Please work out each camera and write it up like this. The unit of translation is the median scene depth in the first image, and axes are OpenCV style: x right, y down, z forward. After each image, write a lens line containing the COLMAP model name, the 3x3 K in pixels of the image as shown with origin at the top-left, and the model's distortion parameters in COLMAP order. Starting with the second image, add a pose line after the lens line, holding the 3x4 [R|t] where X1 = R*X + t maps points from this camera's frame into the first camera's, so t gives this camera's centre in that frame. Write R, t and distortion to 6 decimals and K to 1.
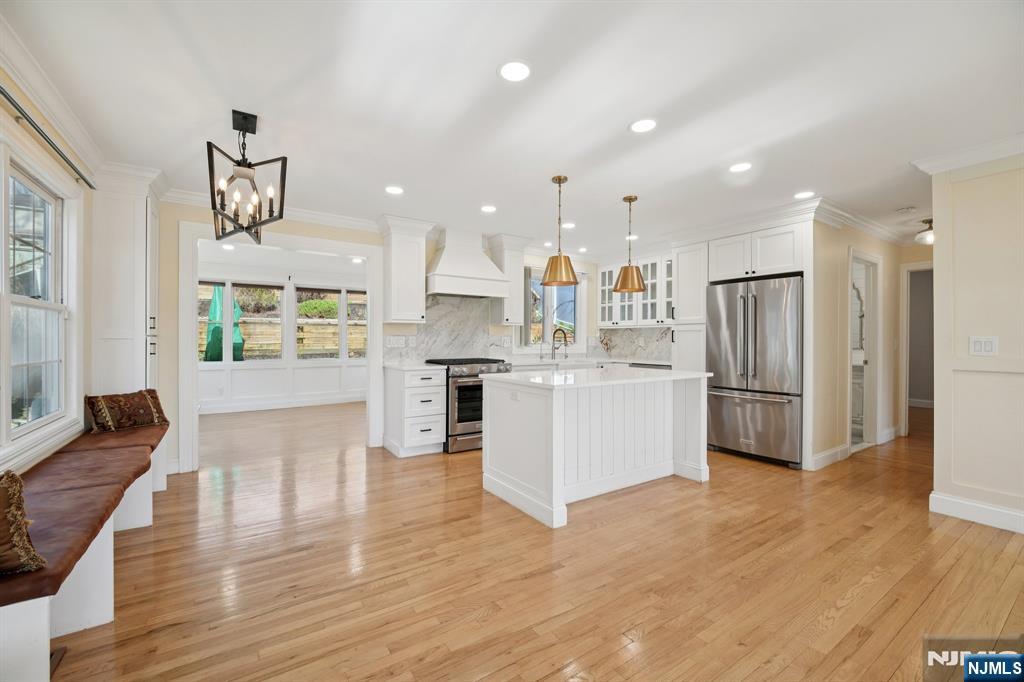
lens RADIAL K [[422.8, 0, 508.5], [0, 422.8, 340.8], [0, 0, 1]] dist [-0.001460, -0.007550]
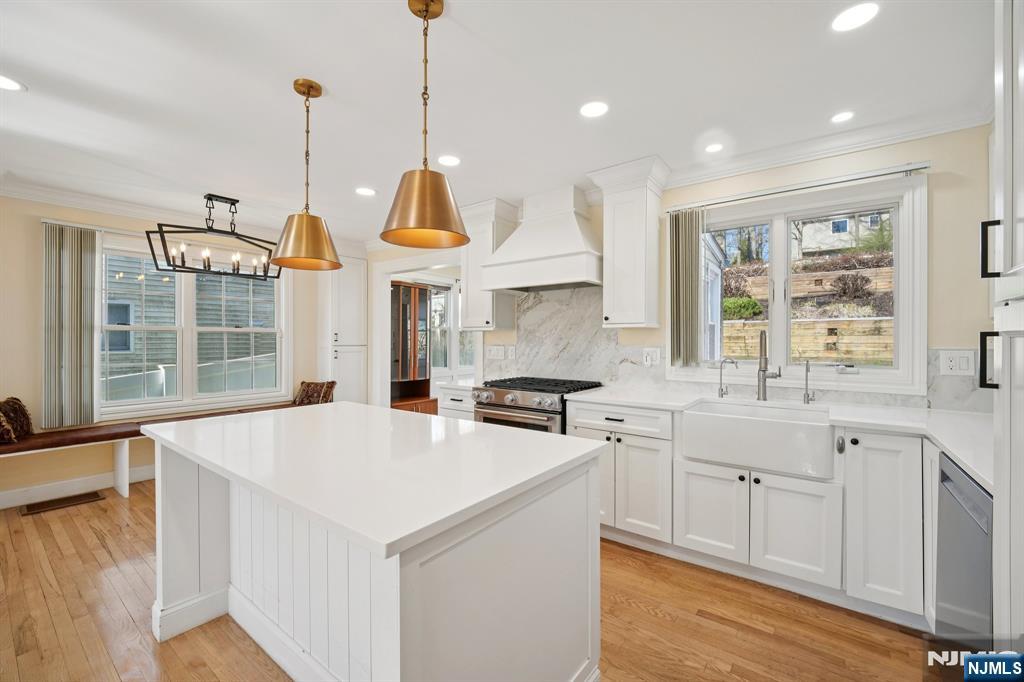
lens RADIAL K [[422.8, 0, 507.2], [0, 422.8, 340.4], [0, 0, 1]] dist [-0.001460, -0.007550]
pose [[0.327376, -0.002221, -0.944891, 0.543512], [-0.002527, 0.999992, -0.003226, -0.019777], [0.944891, 0.003444, 0.327368, 0.756652]]
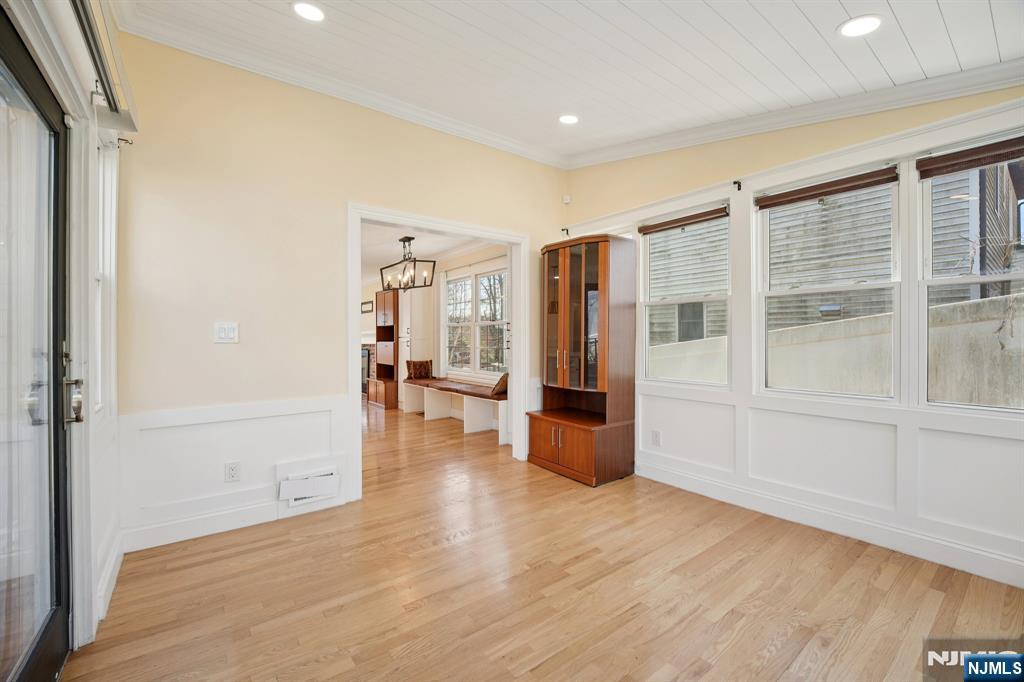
lens RADIAL K [[422.8, 0, 510.3], [0, 422.8, 338.8], [0, 0, 1]] dist [-0.001460, -0.007550]
pose [[-0.997518, 0.002765, -0.070358, -0.528297], [0.002381, 0.999982, 0.005539, -0.006979], [0.070372, 0.005357, -0.997506, 1.694533]]
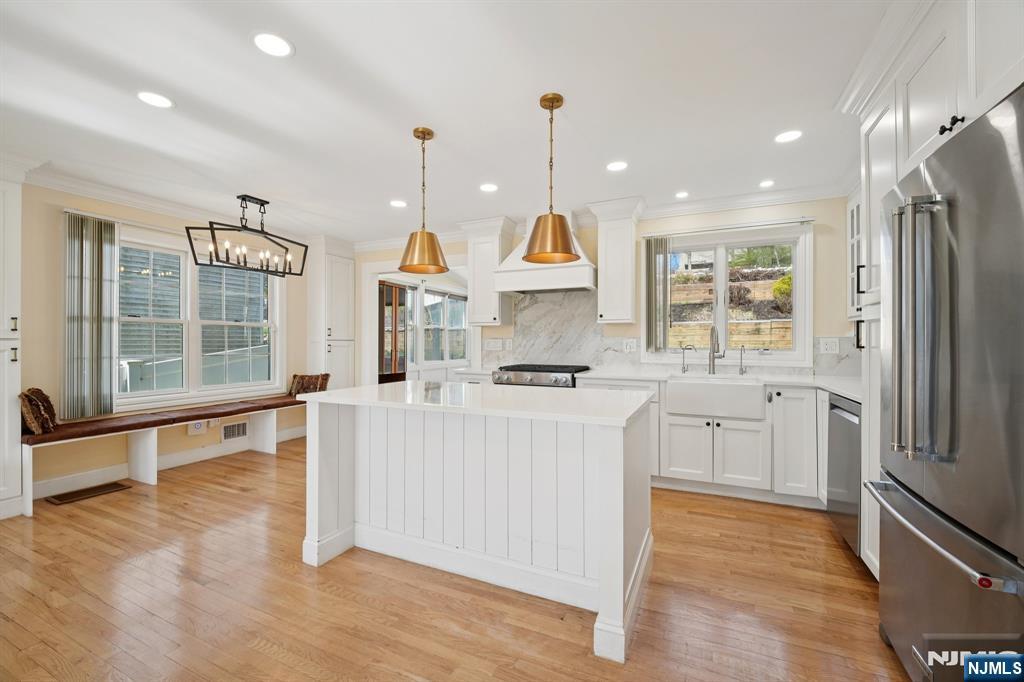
lens RADIAL K [[422.8, 0, 506.3], [0, 422.8, 341.9], [0, 0, 1]] dist [-0.001460, -0.007550]
pose [[0.519849, -0.002153, -0.854255, 0.604267], [-0.002385, 0.999989, -0.003972, -0.000695], [0.854255, 0.004102, 0.519839, 0.516982]]
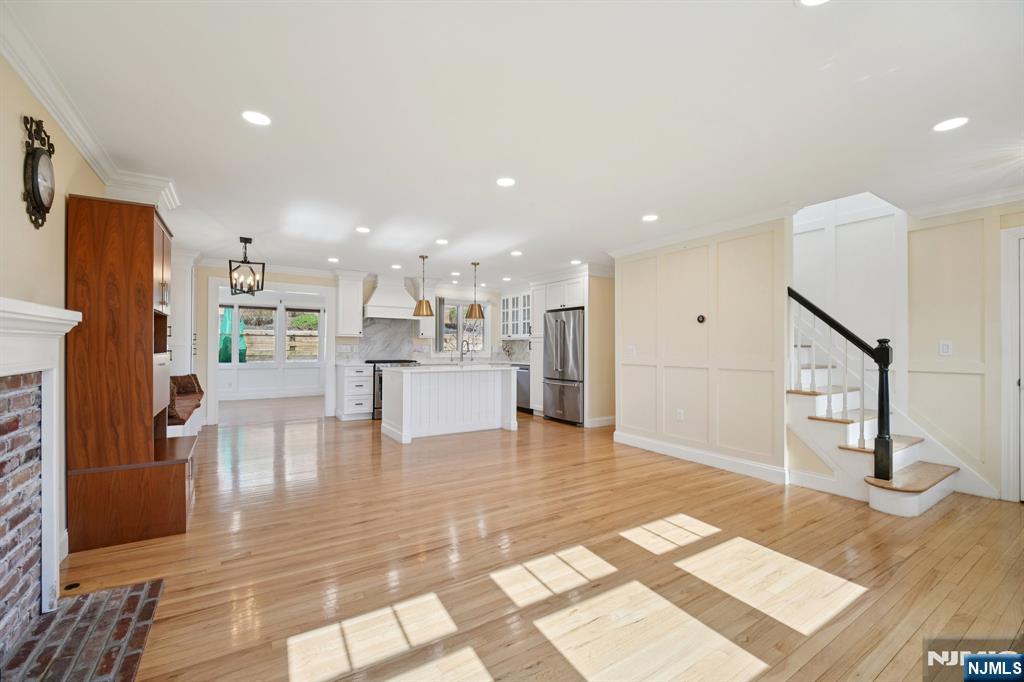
lens RADIAL K [[422.8, 0, 510.3], [0, 422.8, 345.4], [0, 0, 1]] dist [-0.001460, -0.007550]
pose [[0.999977, 0.003490, -0.005729, 0.350687], [-0.003547, 0.999945, -0.009896, 0.003908], [0.005694, 0.009916, 0.999935, -0.542867]]
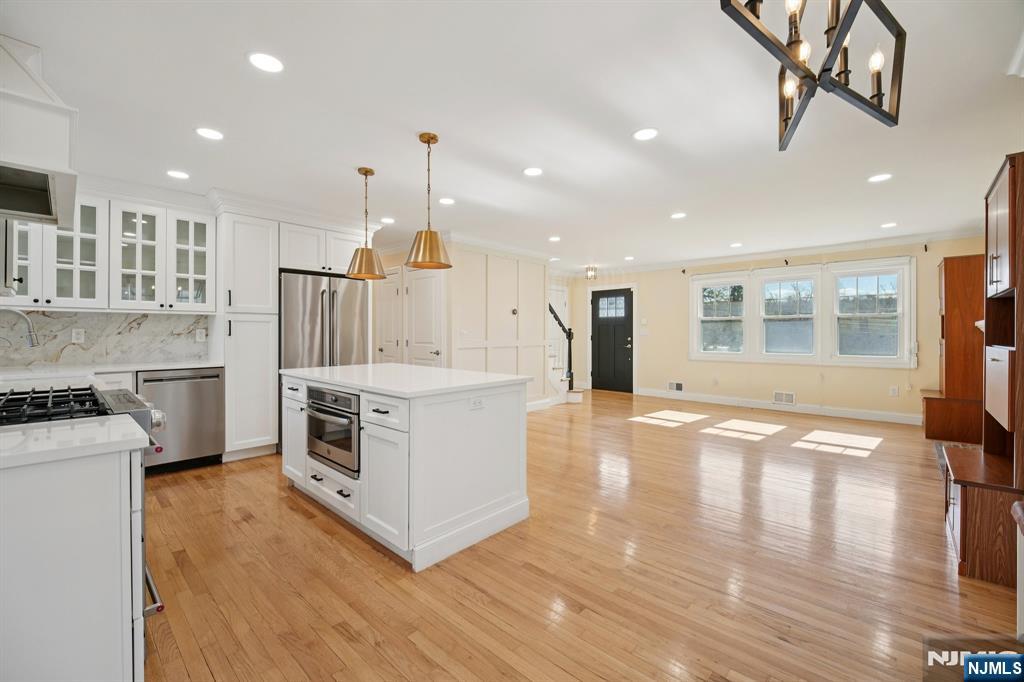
lens RADIAL K [[422.8, 0, 507.9], [0, 422.8, 334.2], [0, 0, 1]] dist [-0.001460, -0.007550]
pose [[-0.232393, -0.007999, 0.972589, -0.506481], [0.000053, 0.999966, 0.008236, -0.006252], [-0.972622, 0.001966, -0.232385, 0.737609]]
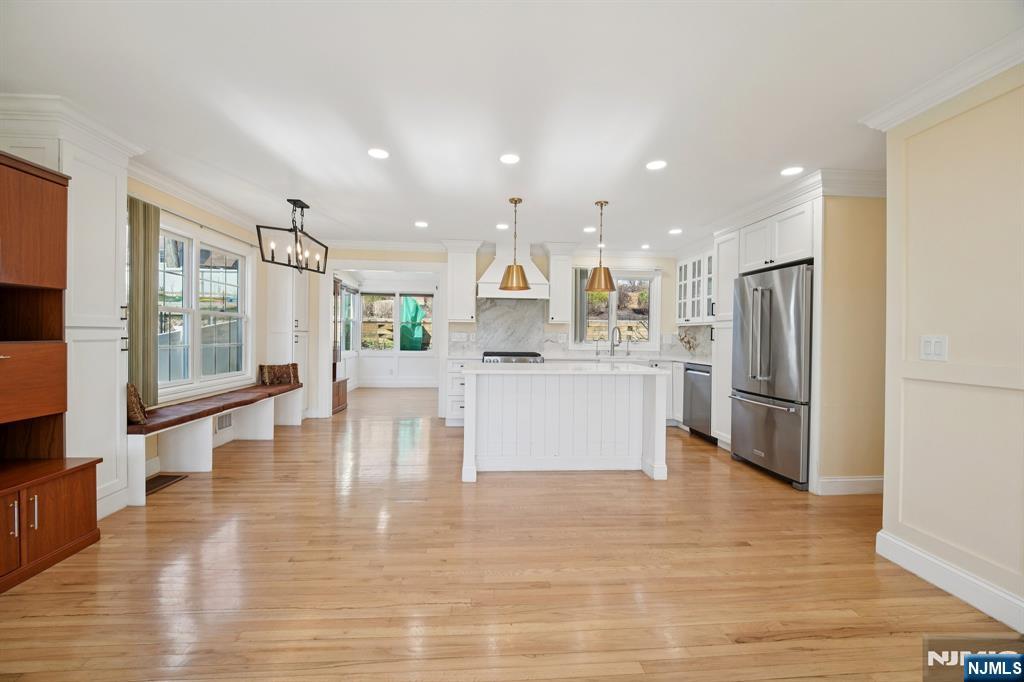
lens RADIAL K [[422.8, 0, 507.8], [0, 422.8, 339.8], [0, 0, 1]] dist [-0.001460, -0.007550]
pose [[0.871015, 0.012773, -0.491090, 0.487113], [-0.011179, 0.999918, 0.006181, 0.001046], [0.491129, 0.000106, 0.871087, -0.029547]]
